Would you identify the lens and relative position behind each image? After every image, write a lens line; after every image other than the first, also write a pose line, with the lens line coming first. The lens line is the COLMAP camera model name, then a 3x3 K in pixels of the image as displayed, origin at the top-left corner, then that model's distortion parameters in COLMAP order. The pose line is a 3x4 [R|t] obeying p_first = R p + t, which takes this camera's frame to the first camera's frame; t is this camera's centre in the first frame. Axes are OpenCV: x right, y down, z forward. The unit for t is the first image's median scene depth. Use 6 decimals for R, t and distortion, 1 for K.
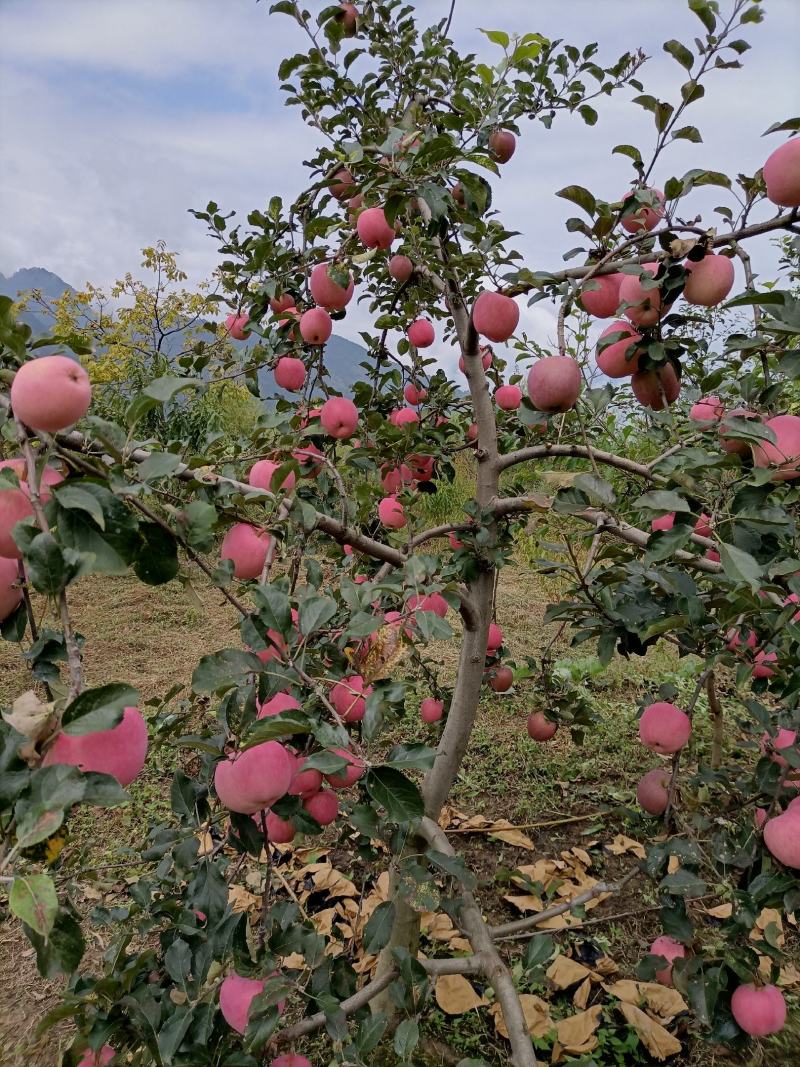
lens RADIAL K [[760.7, 0, 400.0], [0, 760.7, 533.5], [0, 0, 1]] dist [-0.001399, -0.003336]
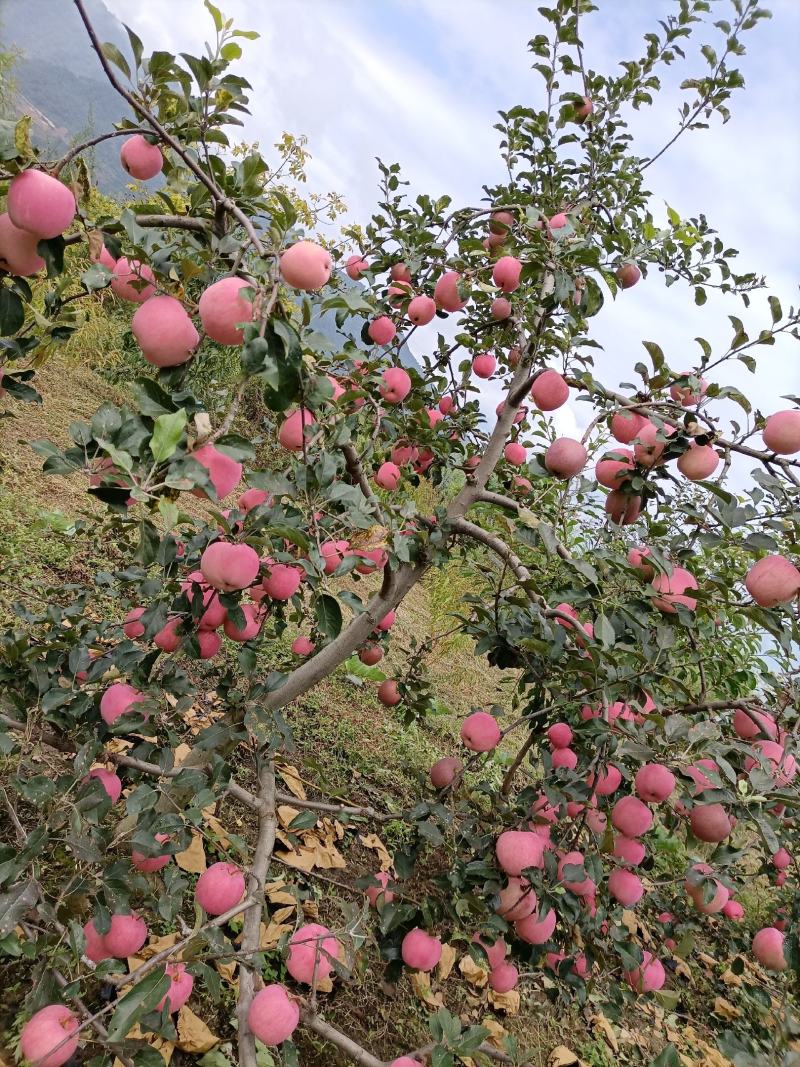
lens RADIAL K [[793.5, 0, 400.0], [0, 793.5, 533.5], [0, 0, 1]] dist [-0.036068, 0.056634]
pose [[0.822944, 0.559955, 0.095987, -0.051440], [-0.558796, 0.828286, -0.041103, 0.071308], [-0.102520, -0.019812, 0.994534, -0.194328]]
